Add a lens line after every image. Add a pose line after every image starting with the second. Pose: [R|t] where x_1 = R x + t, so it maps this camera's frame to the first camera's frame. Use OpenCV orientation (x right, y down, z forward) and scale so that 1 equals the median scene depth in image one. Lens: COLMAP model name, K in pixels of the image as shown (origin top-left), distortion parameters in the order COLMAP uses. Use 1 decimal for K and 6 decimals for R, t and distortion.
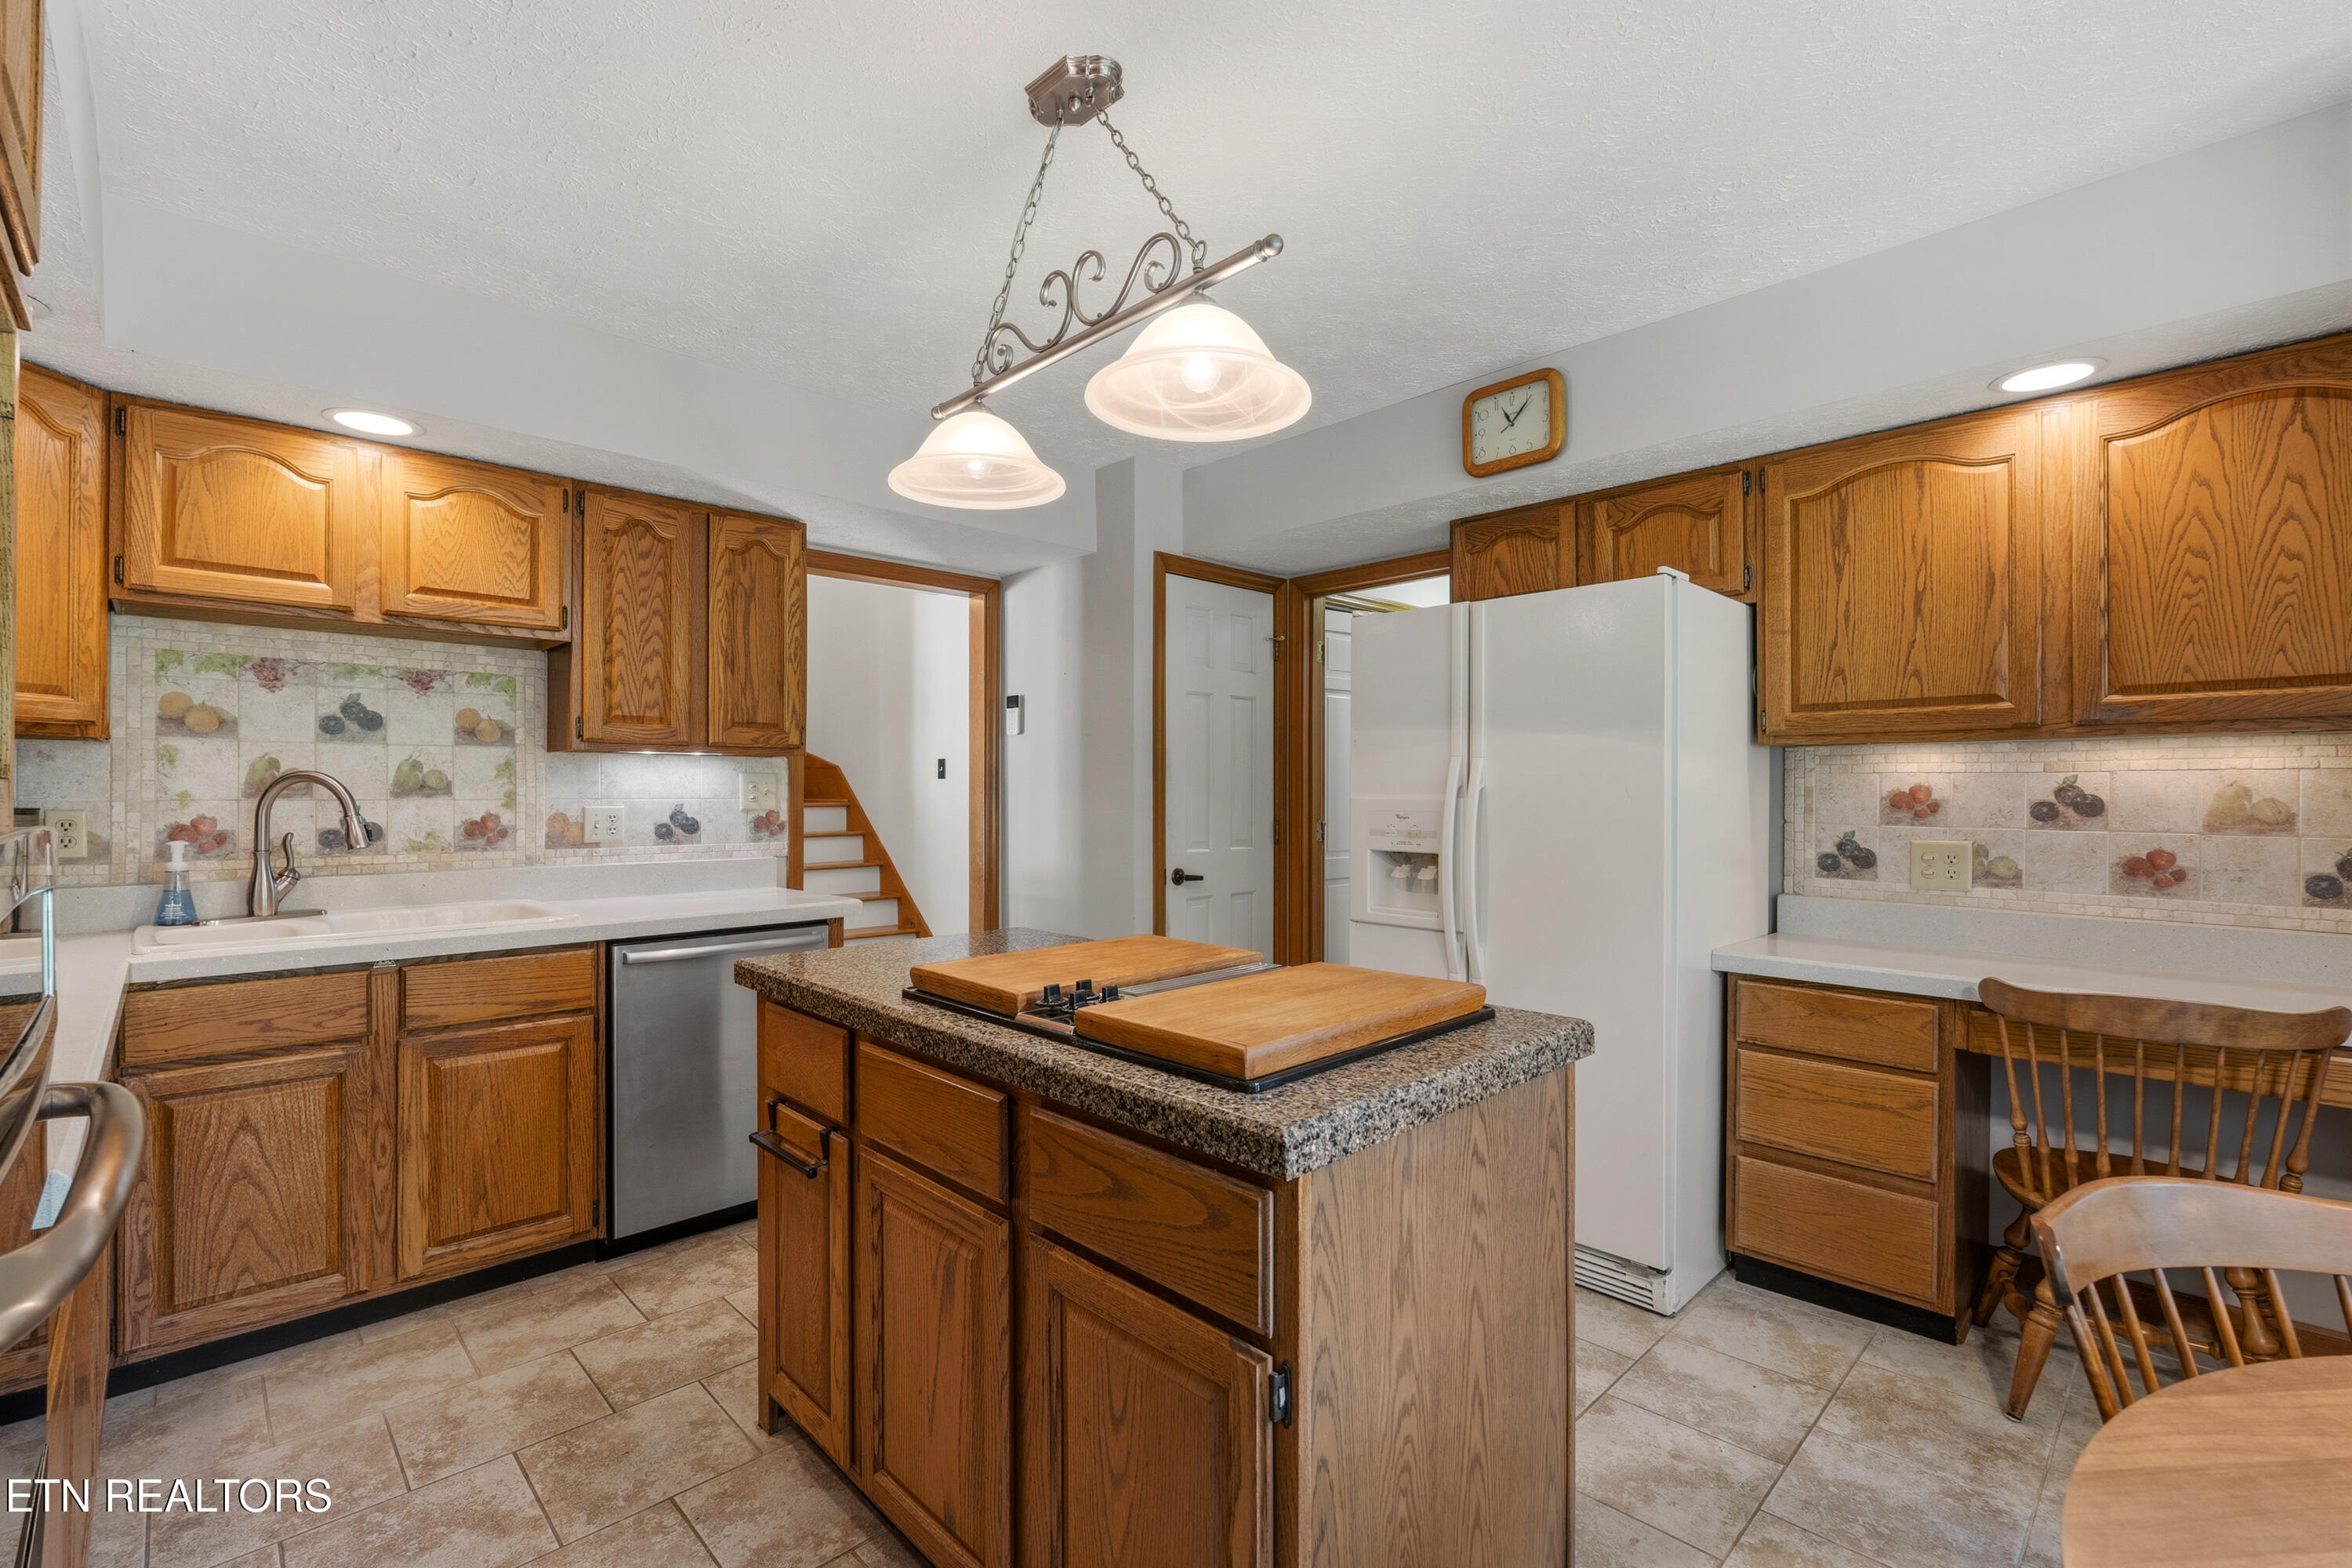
lens RADIAL K [[1037.9, 0, 1158.4], [0, 1037.9, 794.6], [0, 0, 1]] dist [-0.004757, 0.000770]
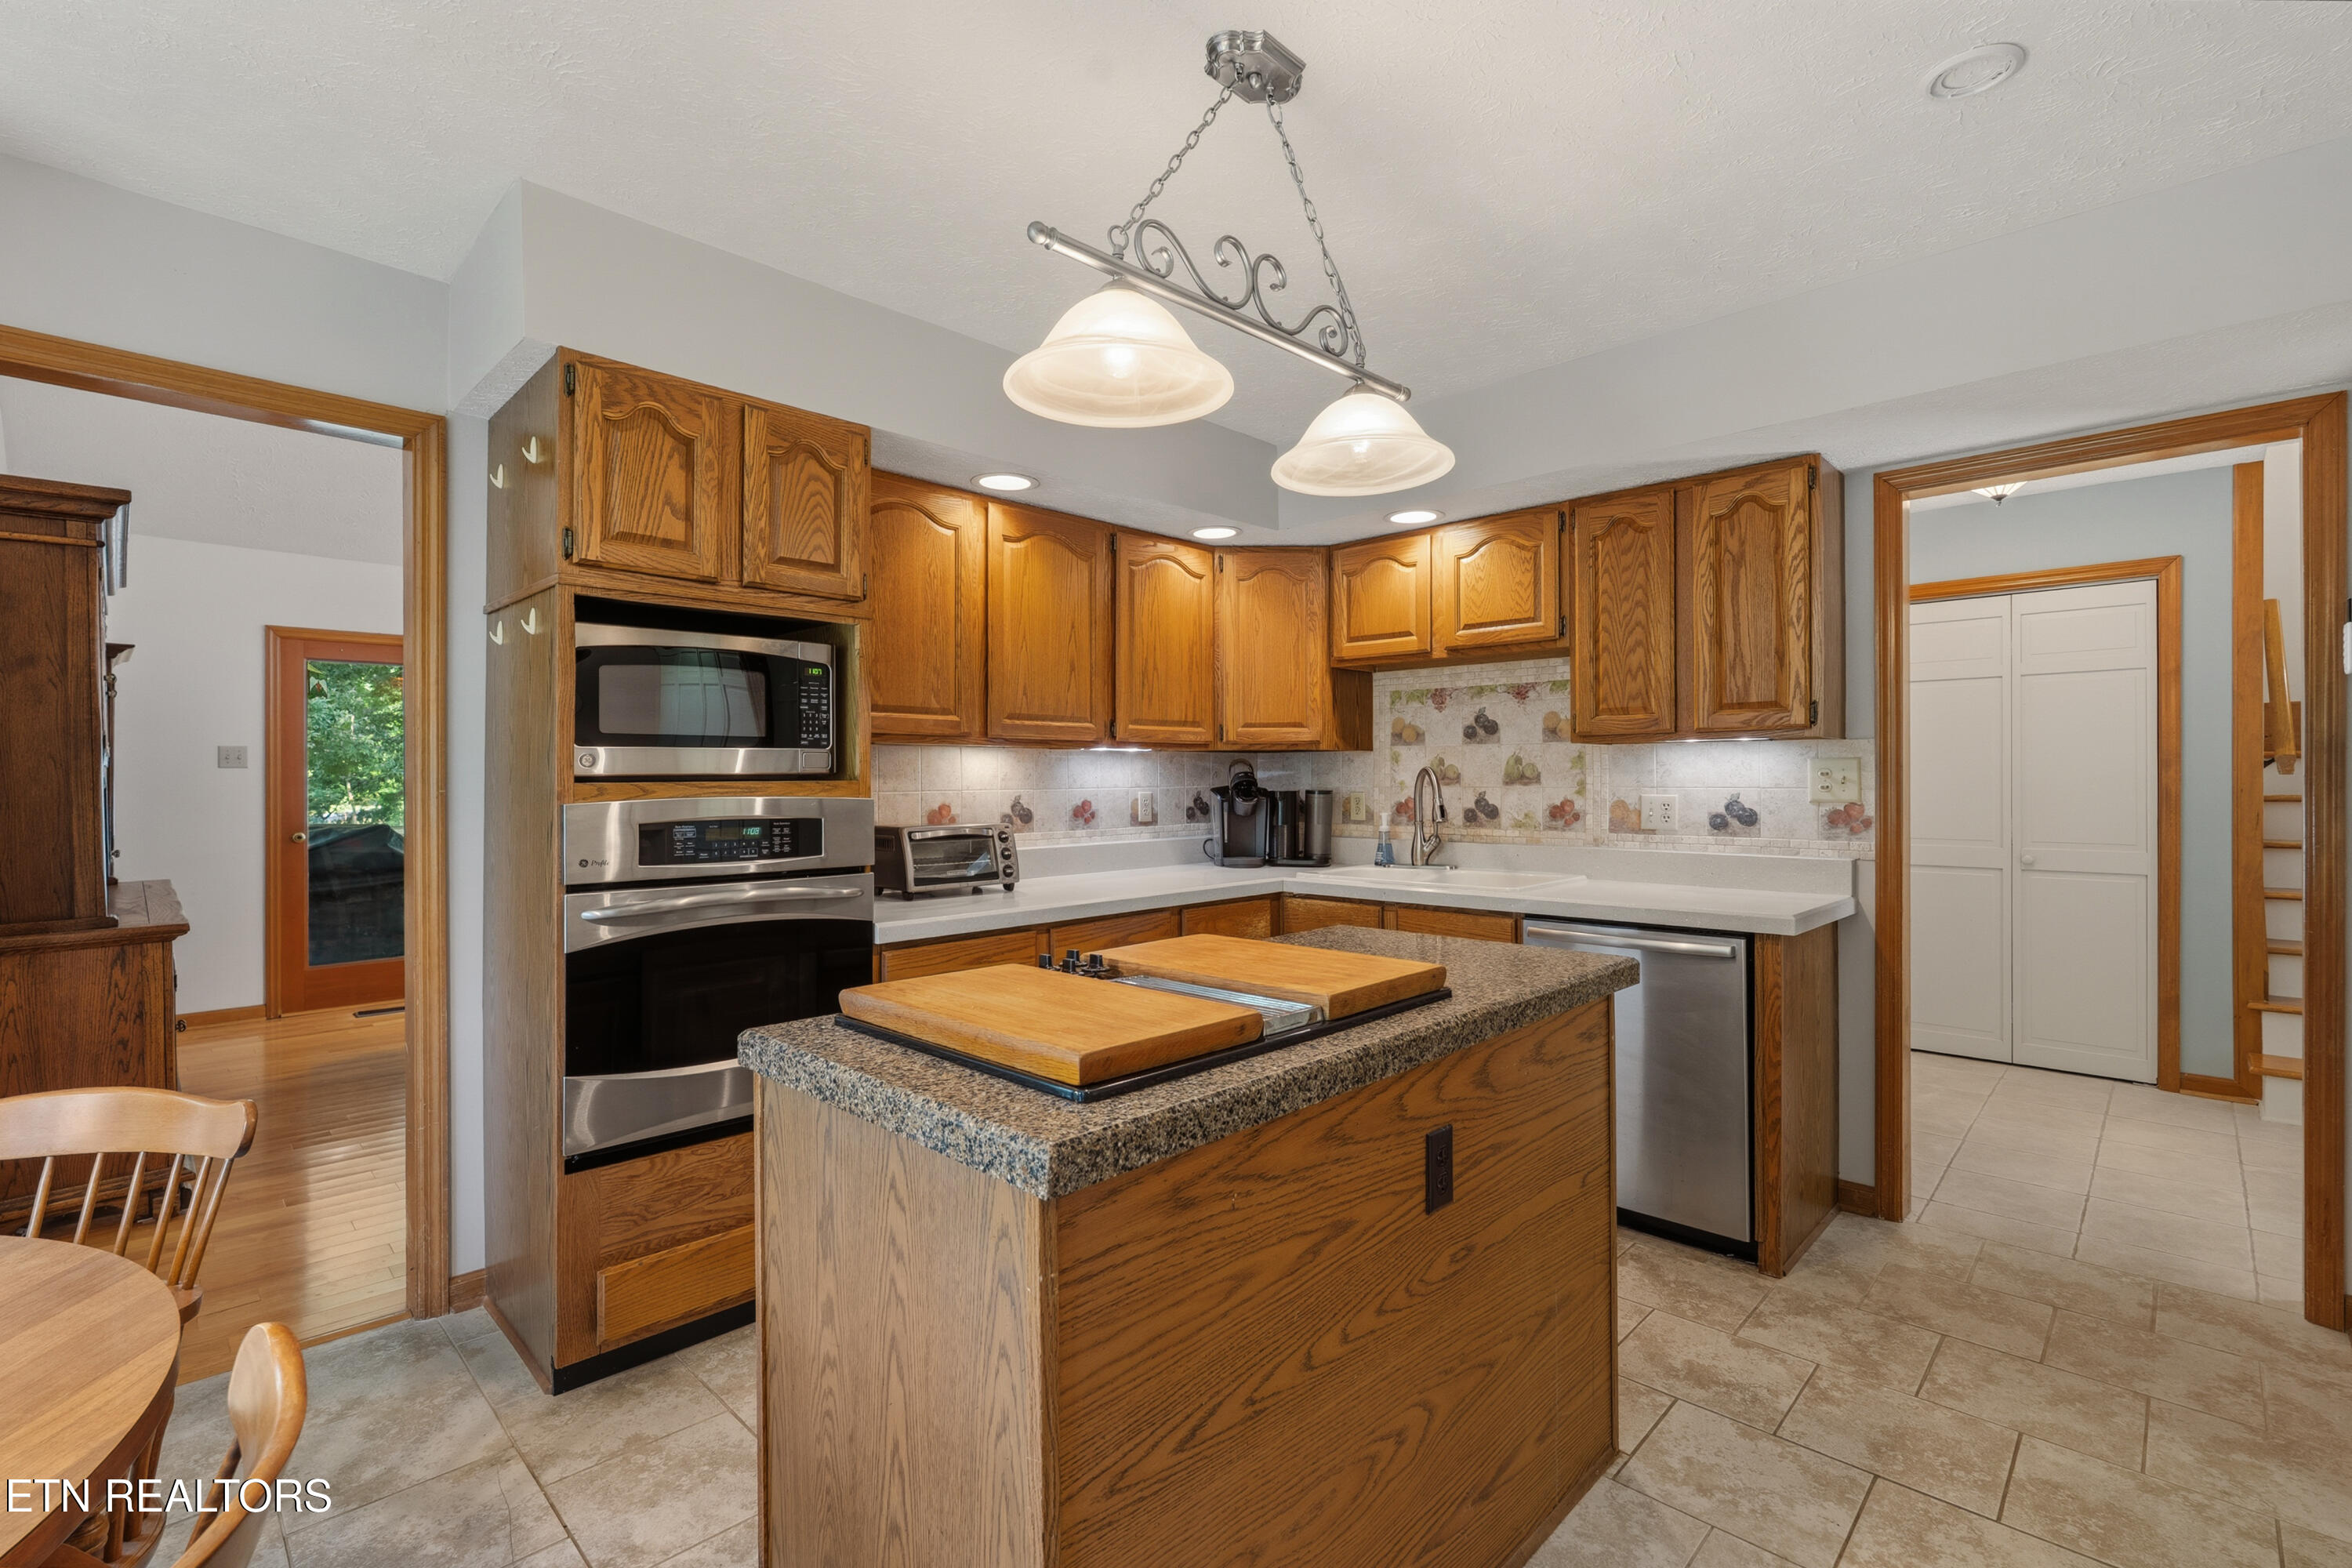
lens RADIAL K [[1037.9, 0, 1160.5], [0, 1037.9, 776.5], [0, 0, 1]] dist [-0.004757, 0.000770]
pose [[0.021604, -0.002597, -0.999763, 0.600171], [0.001655, 0.999995, -0.002562, -0.006131], [0.999765, -0.001599, 0.021608, 0.597010]]
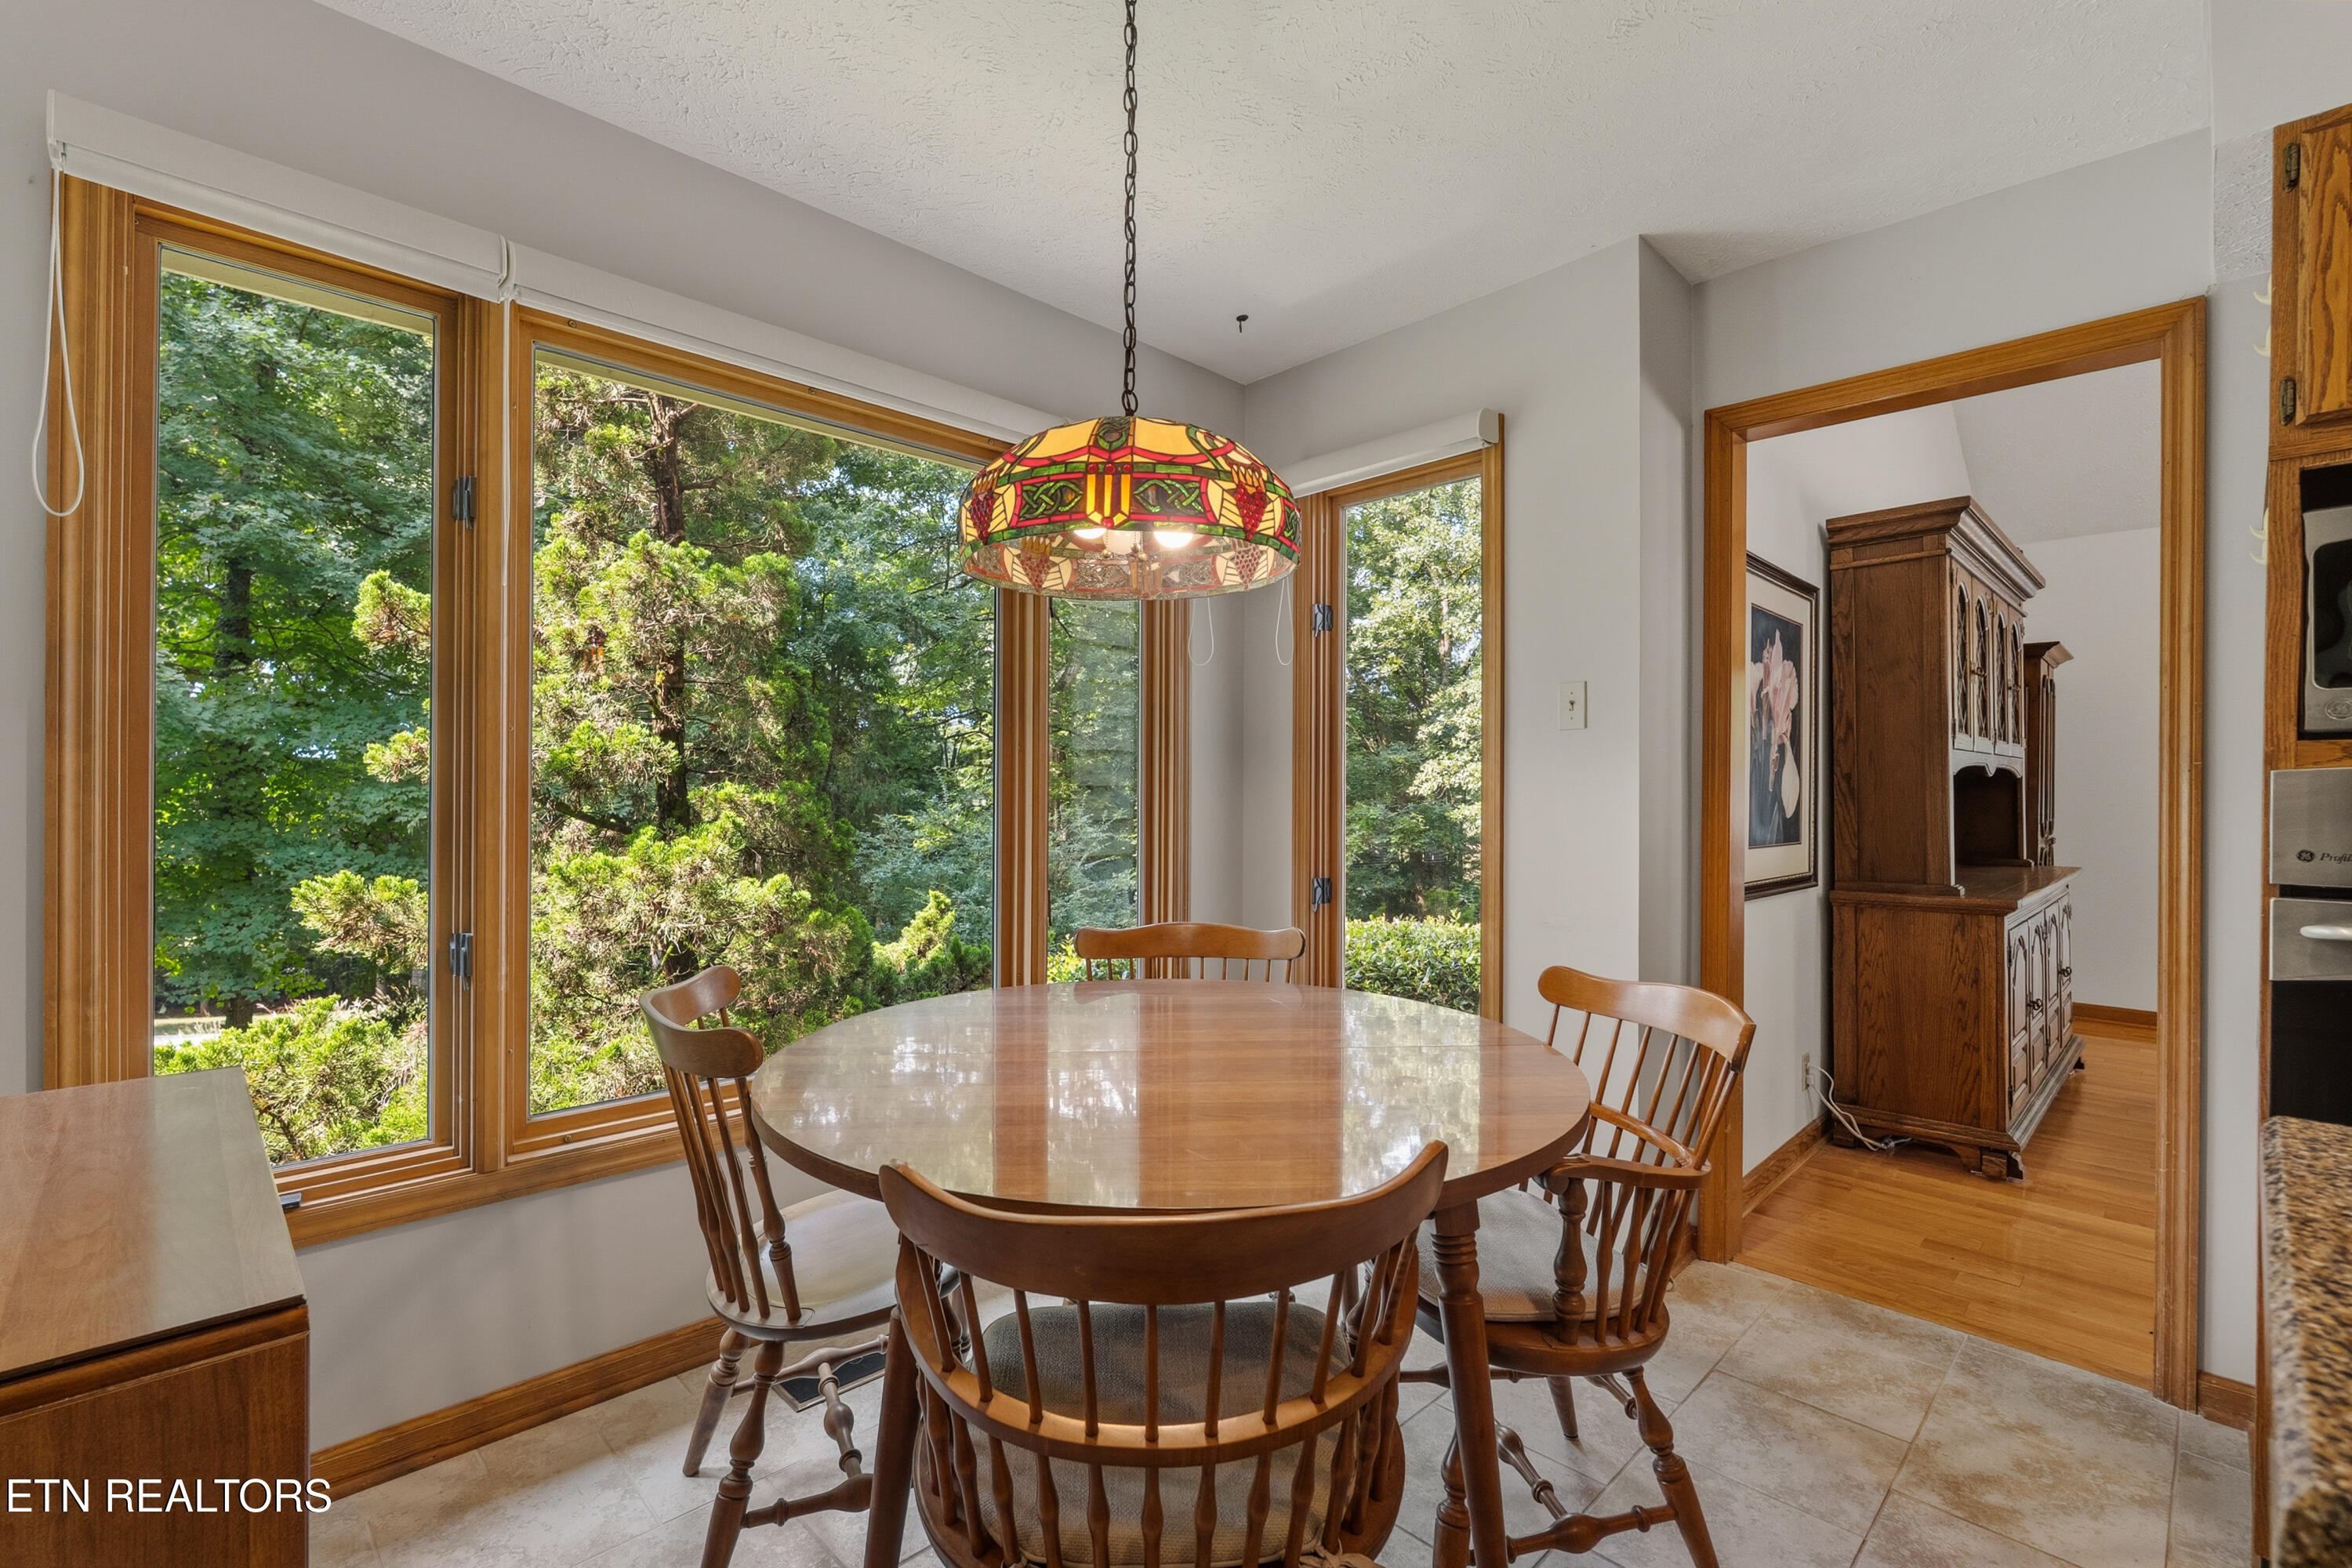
lens RADIAL K [[1037.9, 0, 1179.4], [0, 1037.9, 790.1], [0, 0, 1]] dist [-0.004757, 0.000770]
pose [[-0.999942, -0.005352, -0.009386, 0.398268], [-0.005413, 0.999965, 0.006456, 0.022255], [0.009351, 0.006507, -0.999935, 0.713675]]
